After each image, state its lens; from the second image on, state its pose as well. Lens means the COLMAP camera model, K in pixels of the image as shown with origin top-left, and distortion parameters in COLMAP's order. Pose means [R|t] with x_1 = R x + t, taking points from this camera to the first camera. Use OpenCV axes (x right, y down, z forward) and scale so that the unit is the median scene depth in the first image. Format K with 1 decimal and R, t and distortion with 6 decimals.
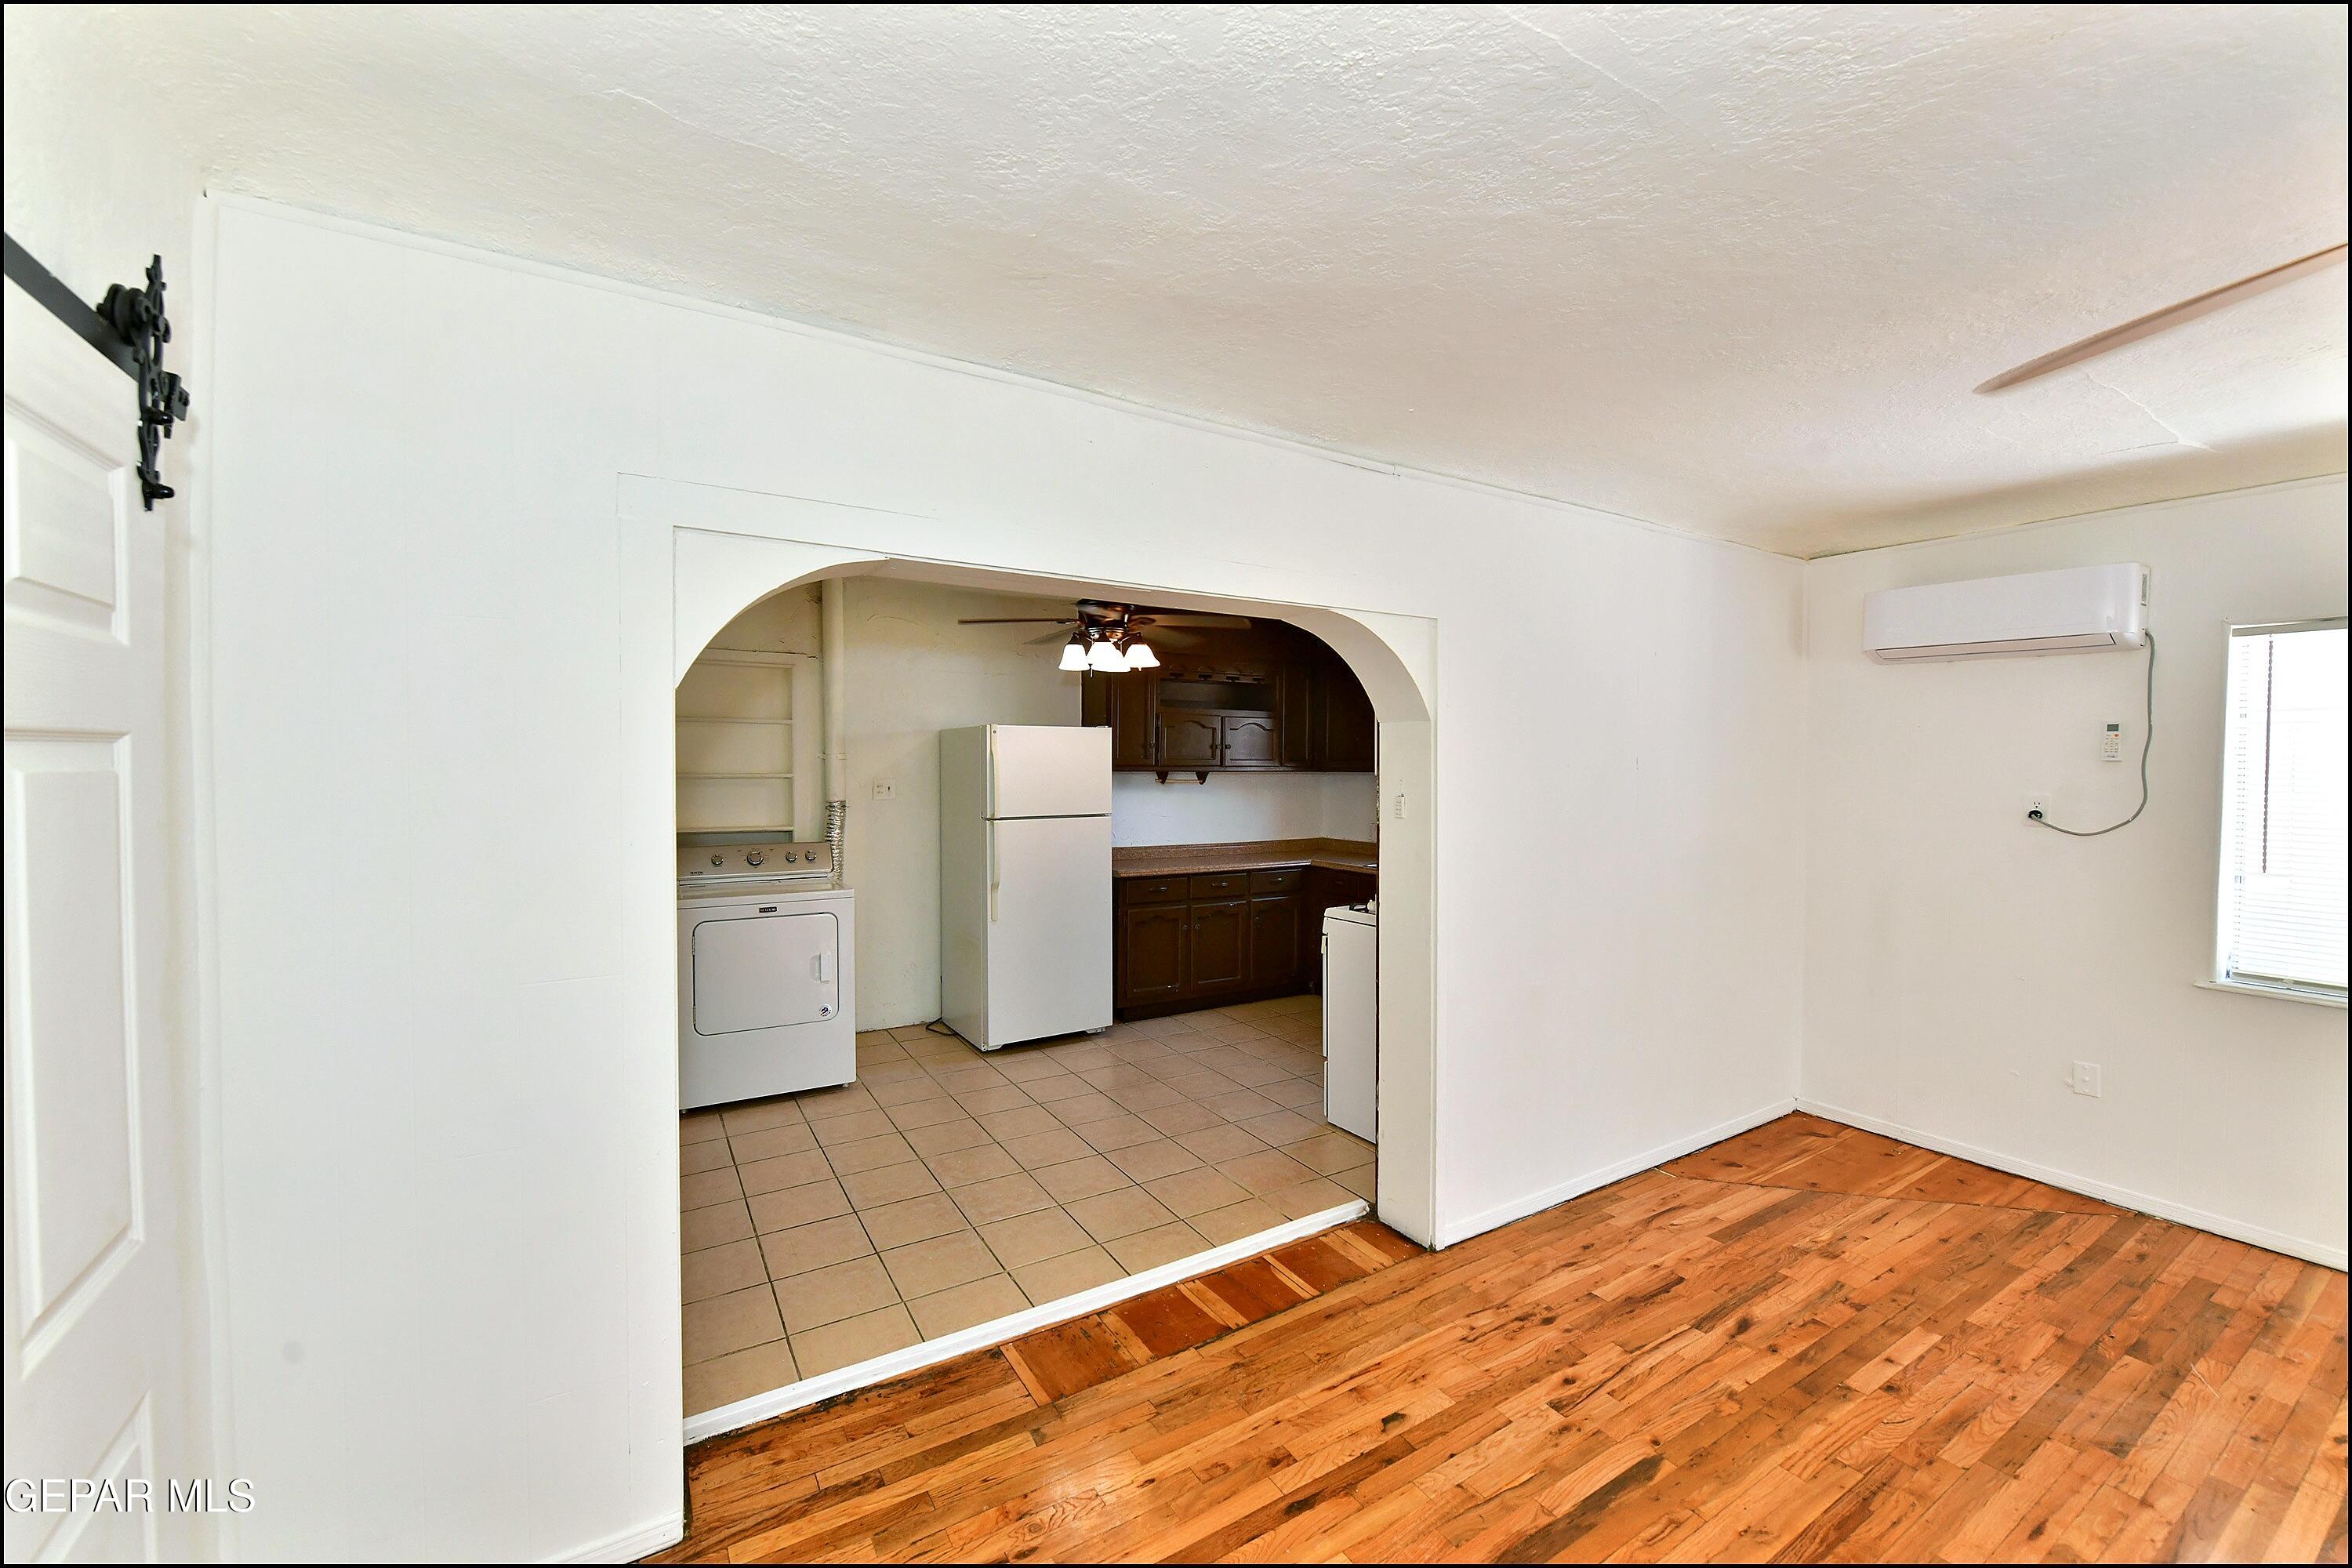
lens RADIAL K [[930.6, 0, 1175.8], [0, 930.6, 782.6], [0, 0, 1]] dist [-0.007495, -0.000888]
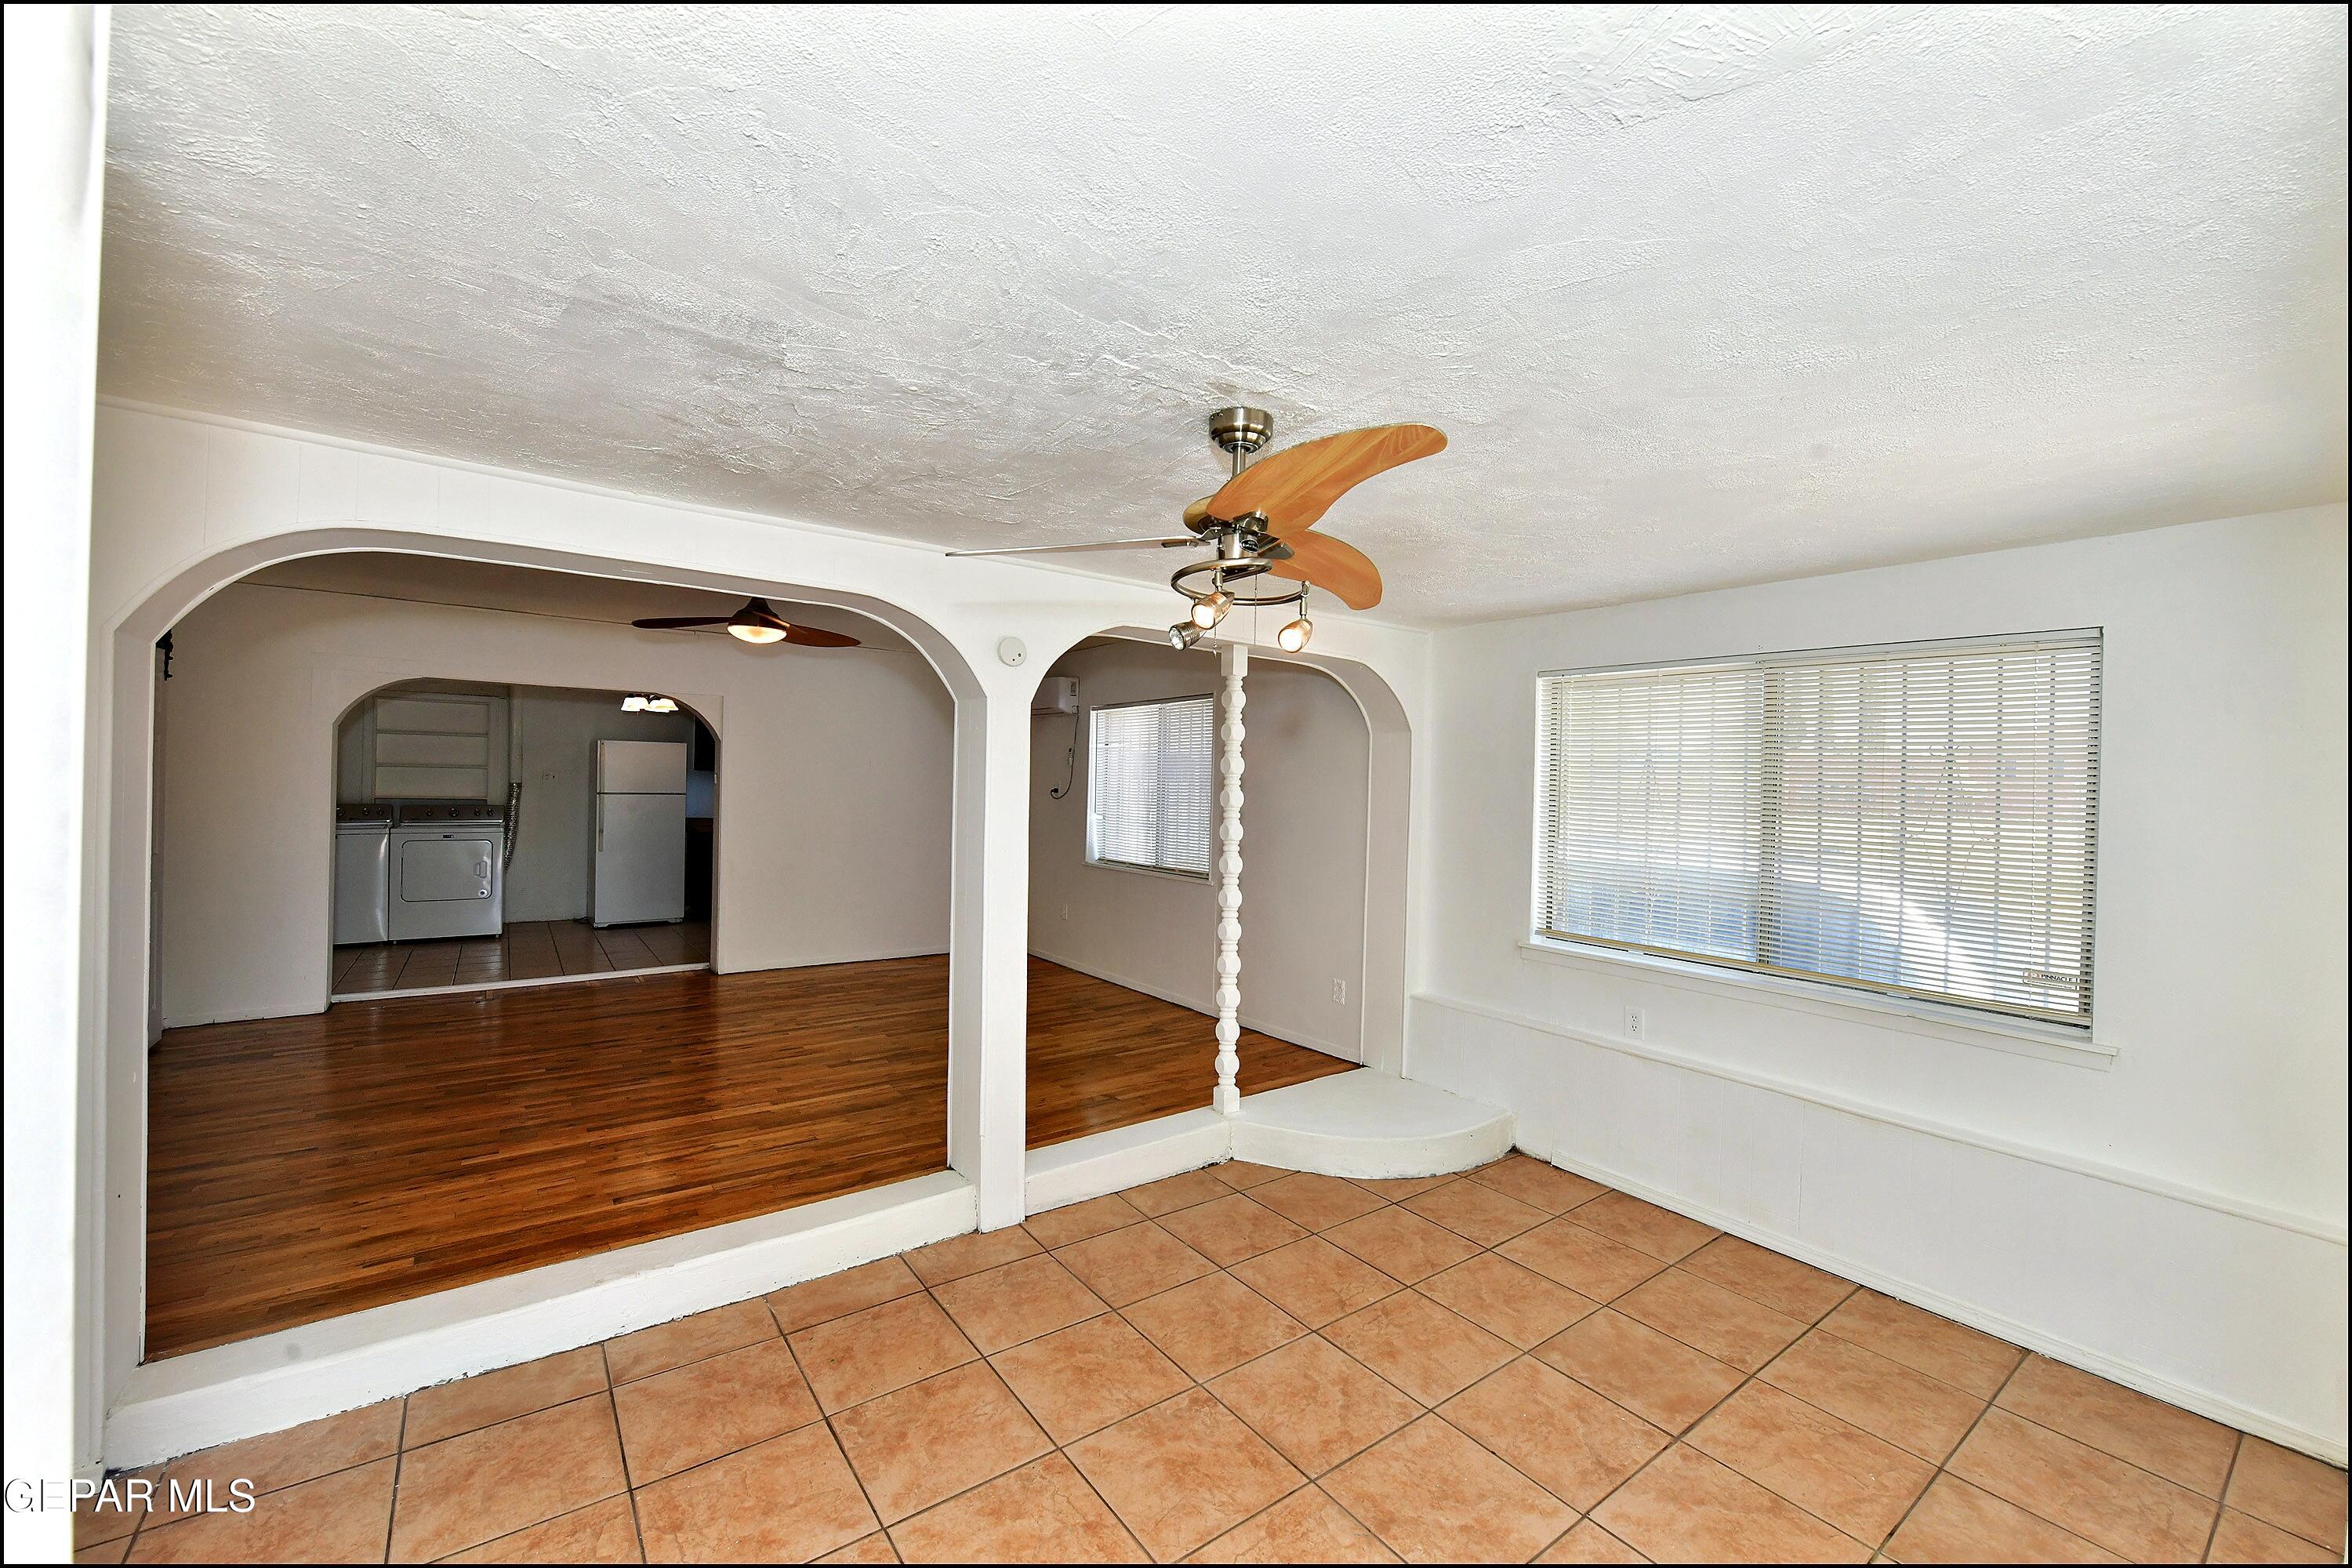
lens RADIAL K [[930.6, 0, 1179.0], [0, 930.6, 782.5], [0, 0, 1]] dist [-0.007495, -0.000888]
pose [[0.995940, 0.016829, 0.088431, 1.166218], [-0.014399, 0.999503, -0.028041, 0.082485], [-0.088859, 0.026653, 0.995688, -1.336588]]
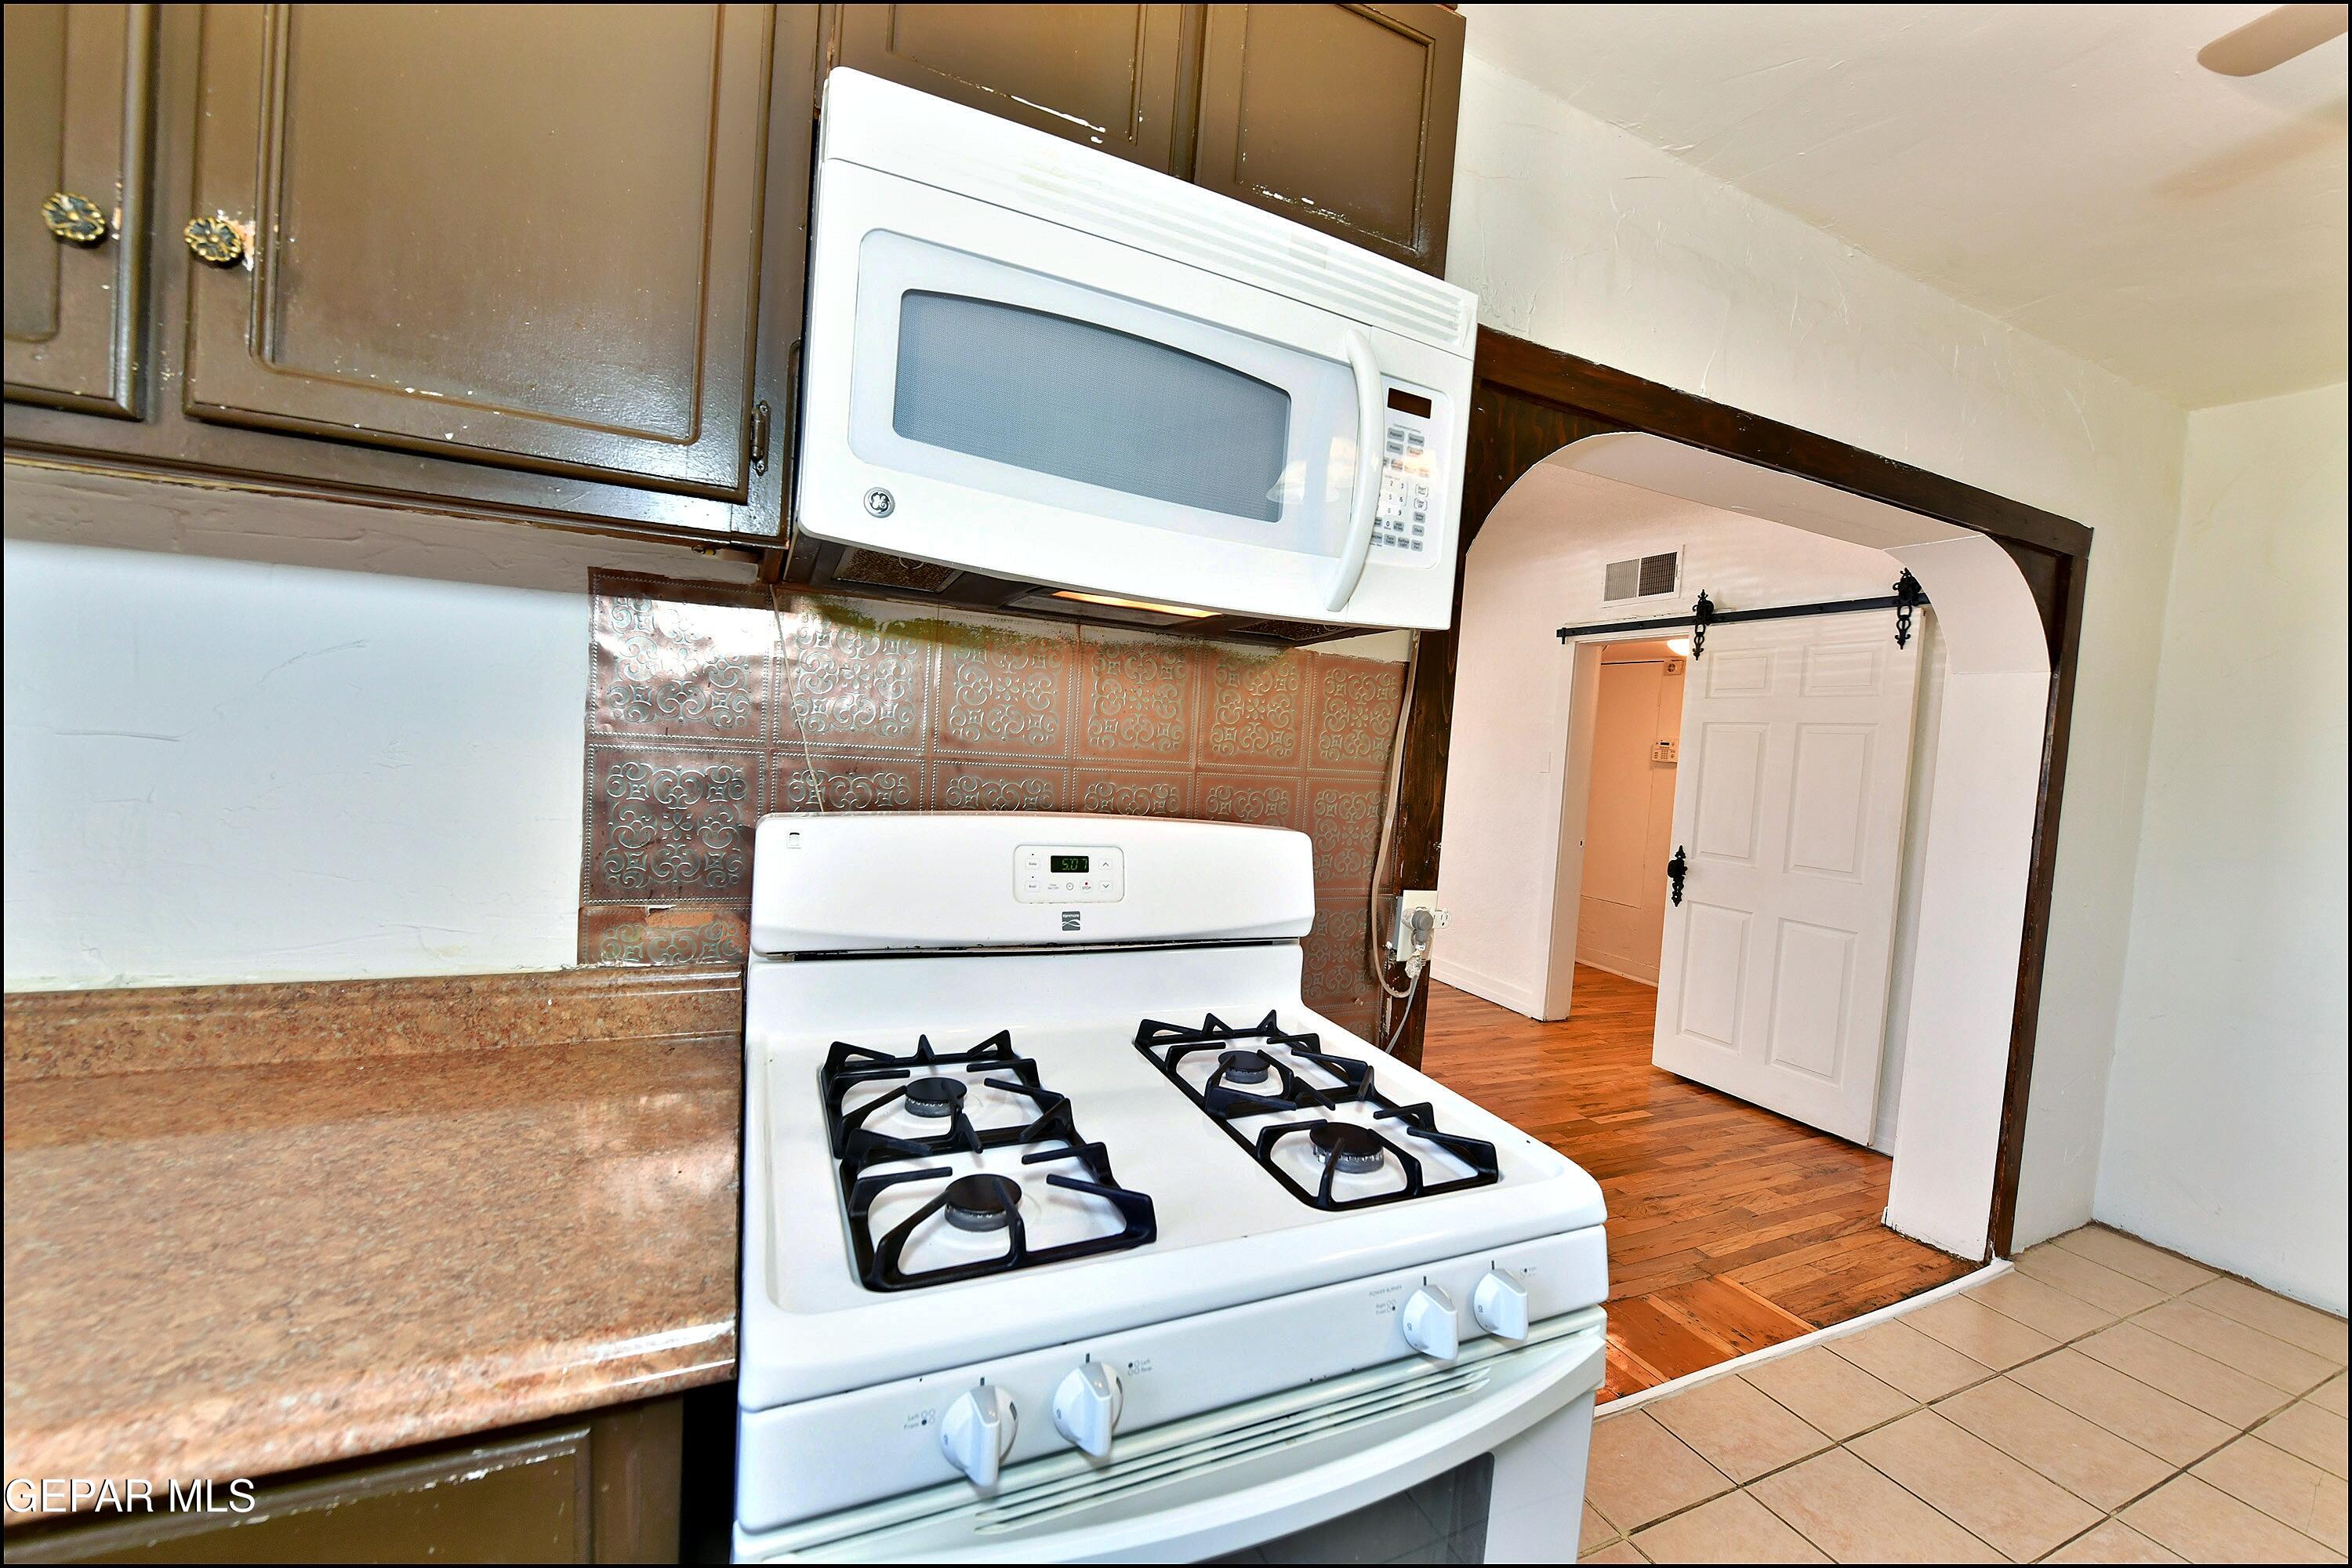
lens RADIAL K [[930.6, 0, 1178.4], [0, 930.6, 781.9], [0, 0, 1]] dist [-0.007495, -0.000888]
pose [[-0.990189, -0.080599, 0.114150, 0.315248], [-0.073536, 0.995185, 0.064797, 0.045793], [-0.118823, 0.055767, -0.991348, 1.622760]]
